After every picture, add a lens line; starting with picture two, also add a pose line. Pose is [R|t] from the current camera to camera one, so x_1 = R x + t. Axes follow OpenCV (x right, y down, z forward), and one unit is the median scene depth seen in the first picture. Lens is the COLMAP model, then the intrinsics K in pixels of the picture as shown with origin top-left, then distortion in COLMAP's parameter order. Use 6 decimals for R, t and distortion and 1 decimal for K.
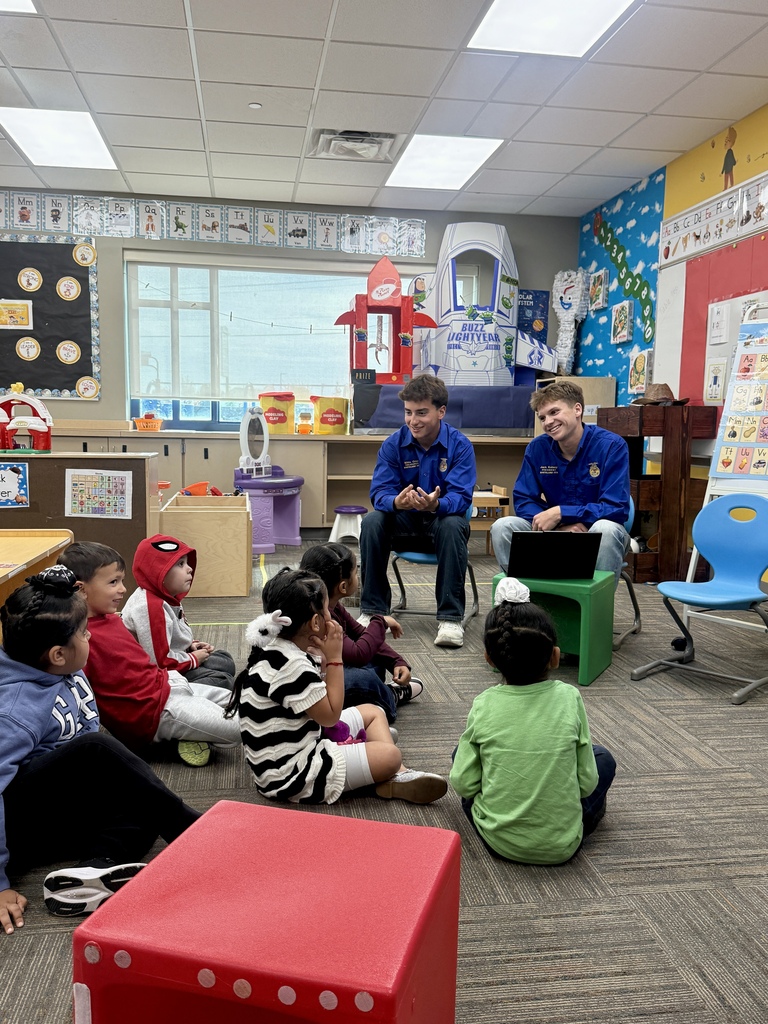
lens RADIAL K [[883.2, 0, 384.0], [0, 883.2, 512.0], [0, 0, 1]] dist [0.195281, -0.373078]
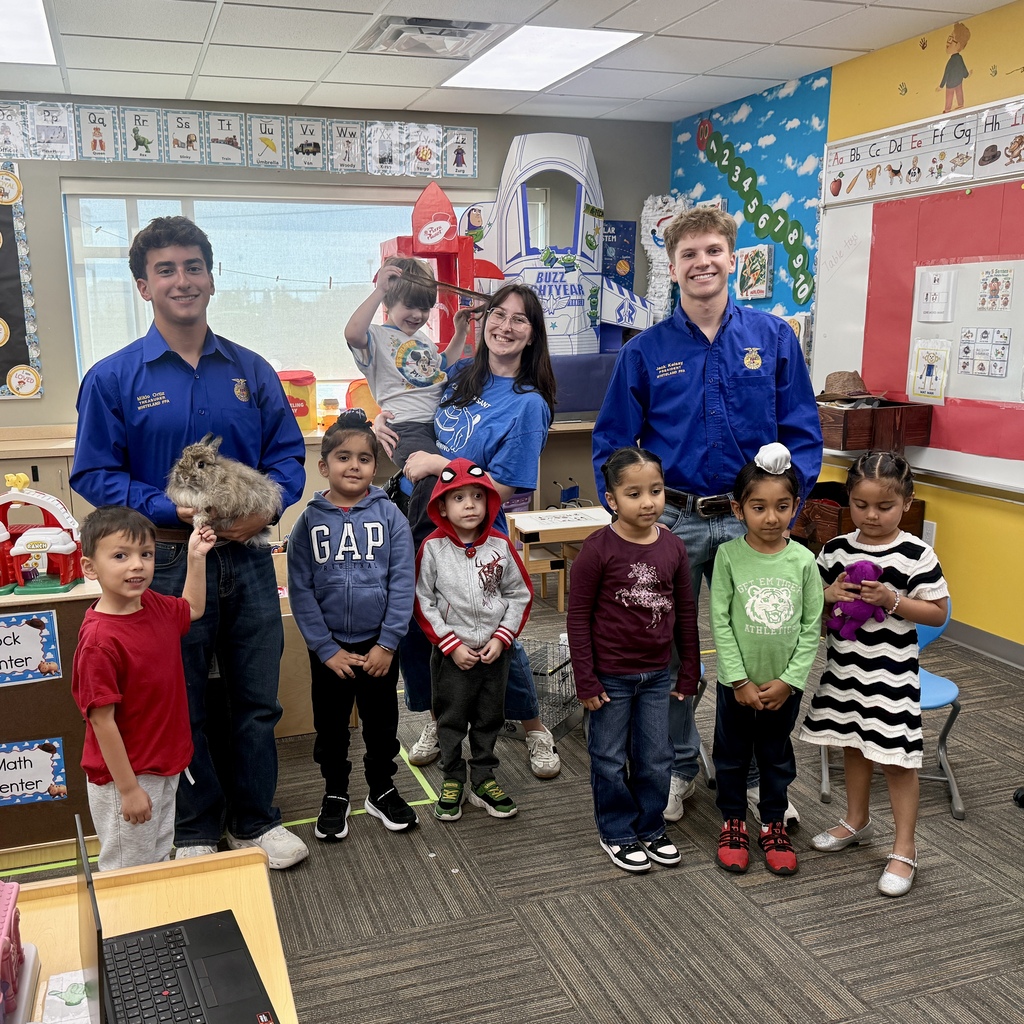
lens RADIAL K [[1001.8, 0, 449.7], [0, 1001.8, 529.6], [0, 0, 1]] dist [0.155307, -0.269480]
pose [[0.987089, -0.062973, 0.147273, -0.129097], [0.046509, 0.992543, 0.112677, -0.099753], [-0.153270, -0.104372, 0.982657, 0.157037]]
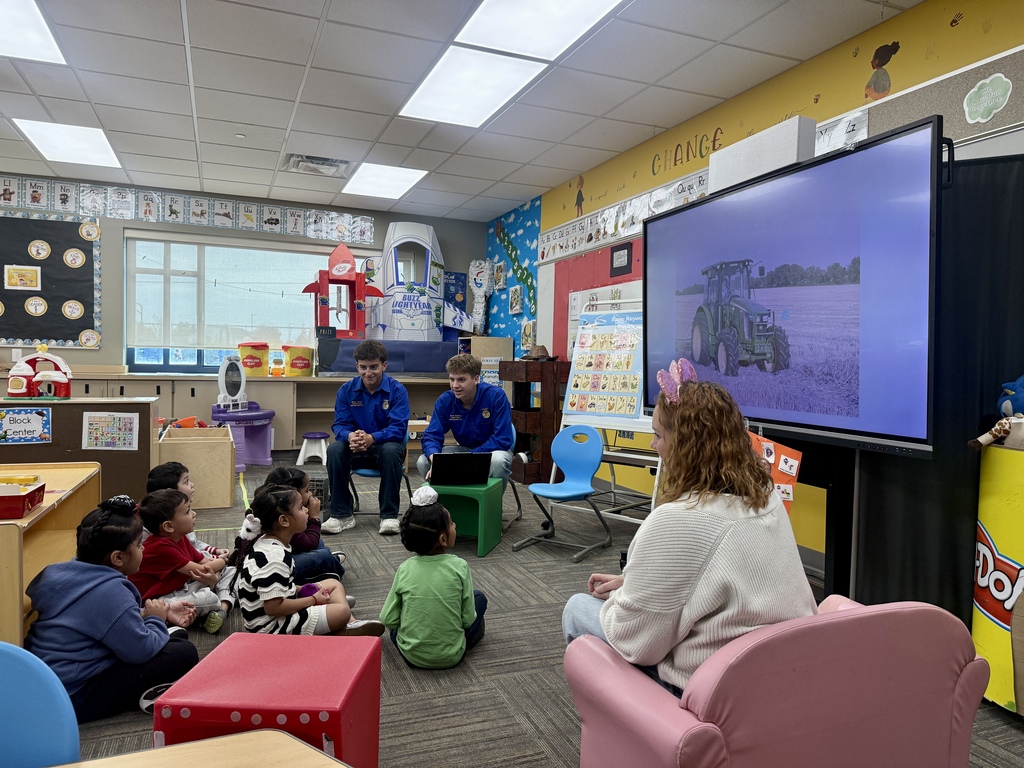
lens RADIAL K [[709.9, 0, 515.5], [0, 709.9, 388.6], [0, 0, 1]] dist [0.150476, -0.261126]
pose [[0.972515, -0.001985, 0.232833, 0.002028], [0.015351, 0.998335, -0.055609, -0.008048], [-0.232335, 0.057654, 0.970926, -0.080460]]
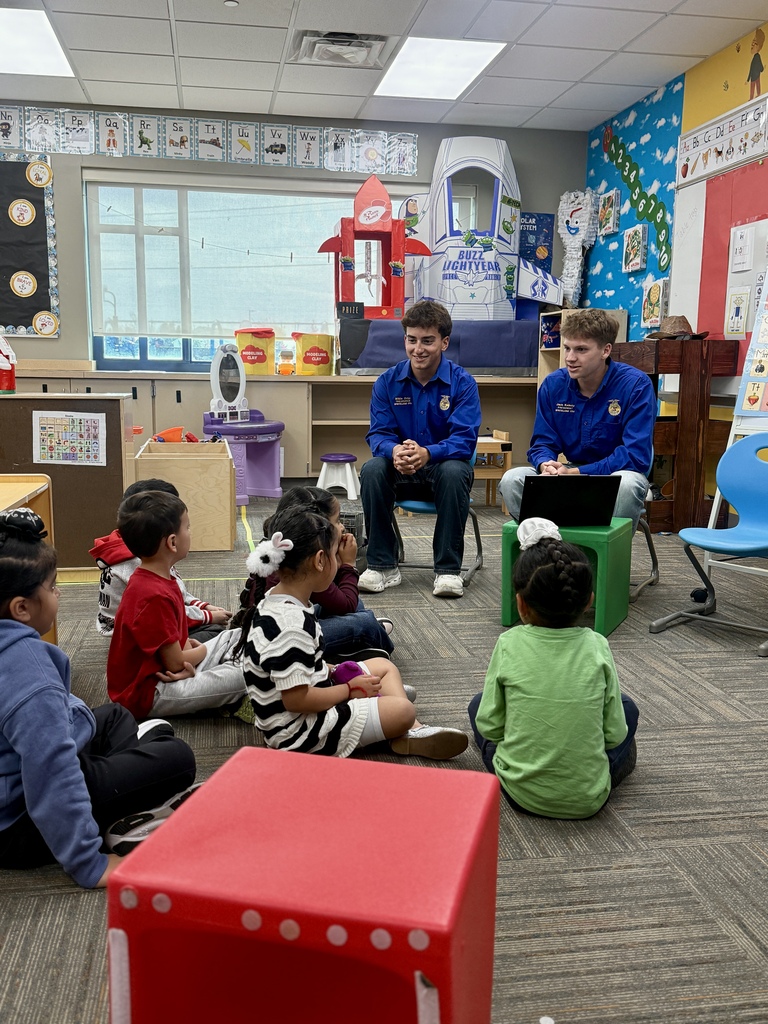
lens RADIAL K [[965.3, 0, 382.2], [0, 965.3, 511.4], [0, 0, 1]] dist [0.184664, -0.345178]
pose [[0.999825, -0.007380, 0.017176, -0.009705], [0.006532, 0.998781, 0.048923, 0.004217], [-0.017516, -0.048802, 0.998655, -0.003555]]
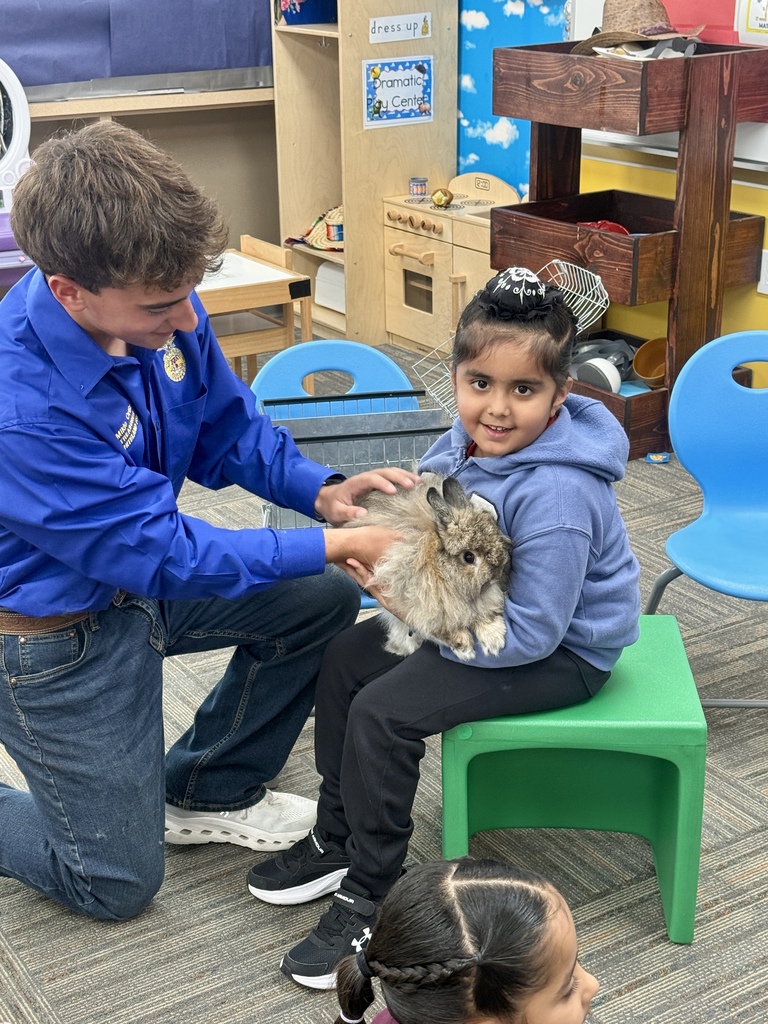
lens RADIAL K [[1534.3, 0, 384.0], [0, 1534.3, 512.0], [0, 0, 1]] dist [0.283067, -0.664919]
pose [[0.914920, -0.171845, 0.365227, -0.103130], [0.068328, 0.957723, 0.279458, -0.099521], [-0.397810, -0.230727, 0.887982, 0.257590]]
